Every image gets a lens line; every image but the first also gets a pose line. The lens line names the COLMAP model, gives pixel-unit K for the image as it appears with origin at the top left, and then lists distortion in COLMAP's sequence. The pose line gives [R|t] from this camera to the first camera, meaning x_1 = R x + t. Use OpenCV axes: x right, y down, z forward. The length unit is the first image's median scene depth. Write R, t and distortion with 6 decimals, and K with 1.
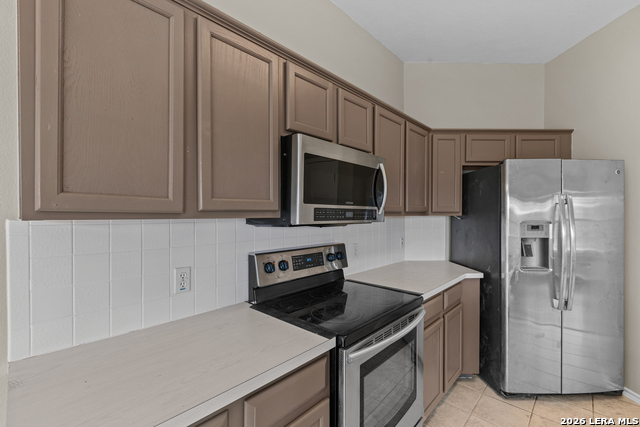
lens RADIAL K [[286.7, 0, 314.6], [0, 286.7, 207.6], [0, 0, 1]] dist [0.000865, -0.000329]
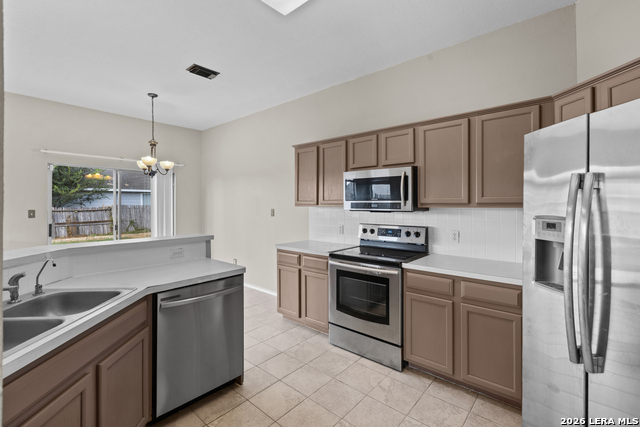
lens RADIAL K [[286.7, 0, 314.6], [0, 286.7, 207.6], [0, 0, 1]] dist [0.000865, -0.000329]
pose [[0.016564, 0.007014, -0.999838, 1.401213], [0.016069, 0.999844, 0.007280, 0.011889], [0.999734, -0.016187, 0.016449, 0.422814]]
